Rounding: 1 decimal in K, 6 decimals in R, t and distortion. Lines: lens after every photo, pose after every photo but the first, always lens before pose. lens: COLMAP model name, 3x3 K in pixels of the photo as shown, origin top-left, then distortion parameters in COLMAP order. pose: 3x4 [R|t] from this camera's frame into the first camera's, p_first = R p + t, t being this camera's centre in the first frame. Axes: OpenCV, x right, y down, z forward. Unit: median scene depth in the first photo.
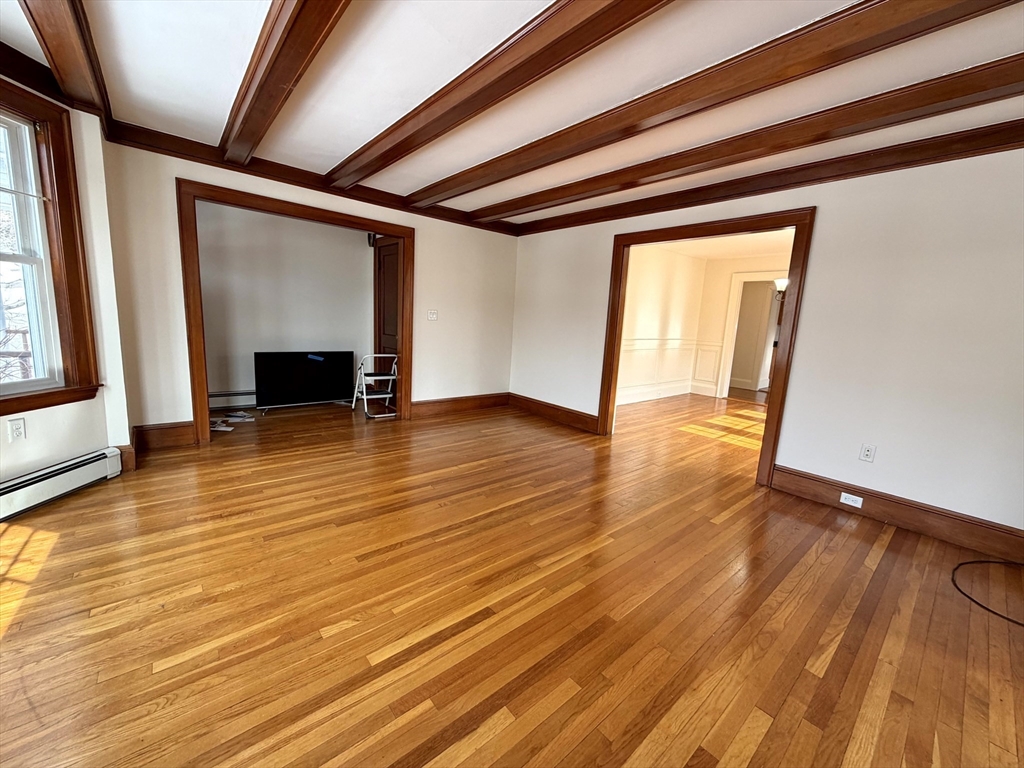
lens RADIAL K [[408.6, 0, 510.3], [0, 408.6, 383.2], [0, 0, 1]] dist [0.000215, 0.000408]
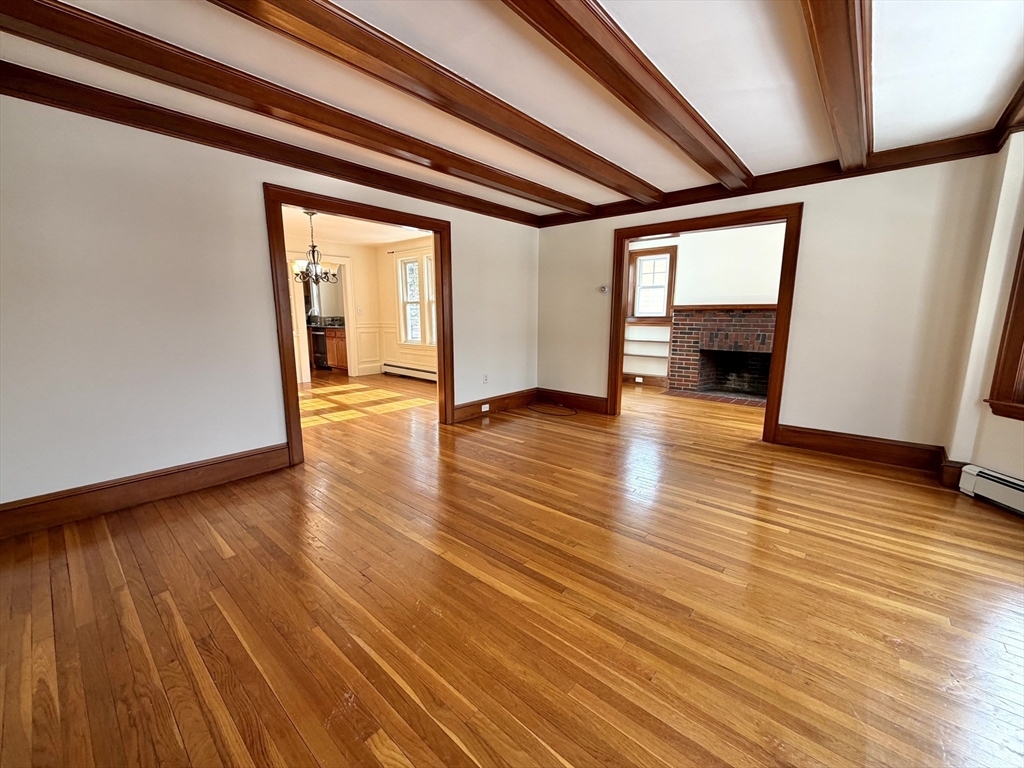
lens RADIAL K [[408.6, 0, 508.0], [0, 408.6, 381.8], [0, 0, 1]] dist [0.000215, 0.000408]
pose [[-0.143136, -0.218894, 0.965193, -0.789087], [0.149551, 0.959253, 0.239725, -0.208724], [-0.978339, 0.178659, -0.104568, 1.055191]]
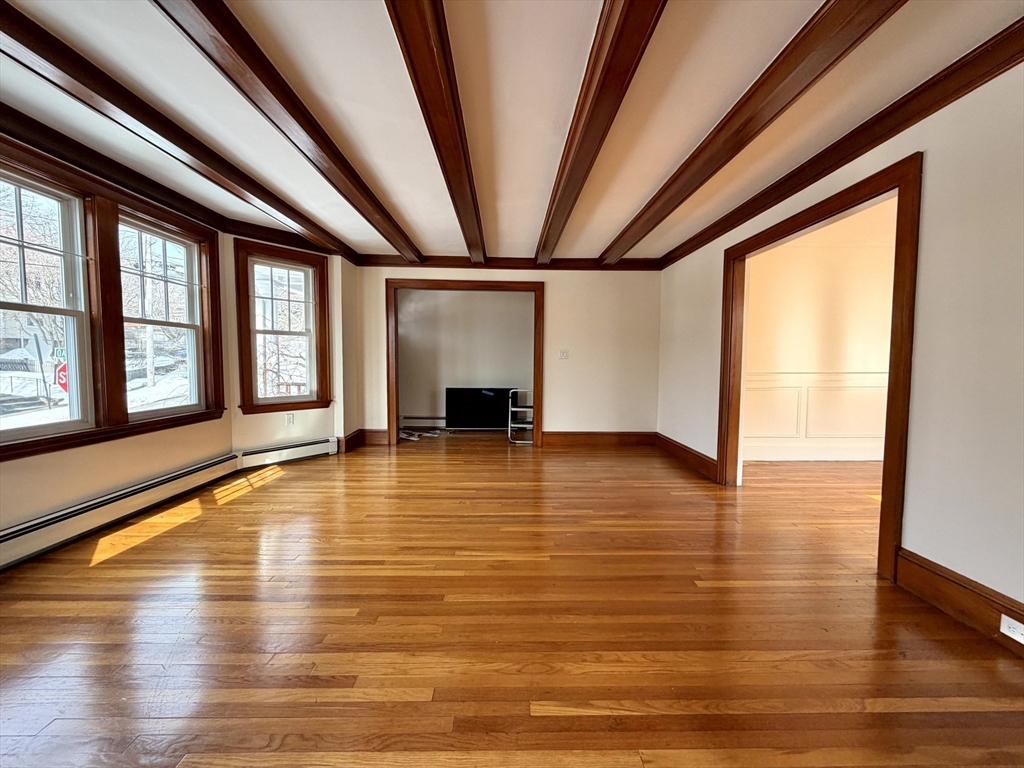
lens RADIAL K [[408.6, 0, 510.9], [0, 408.6, 384.0], [0, 0, 1]] dist [0.000215, 0.000408]
pose [[0.772547, -0.013625, -0.634811, 0.656843], [-0.064307, 0.992950, -0.099571, 0.054345], [0.631692, 0.117746, 0.766225, 0.111194]]
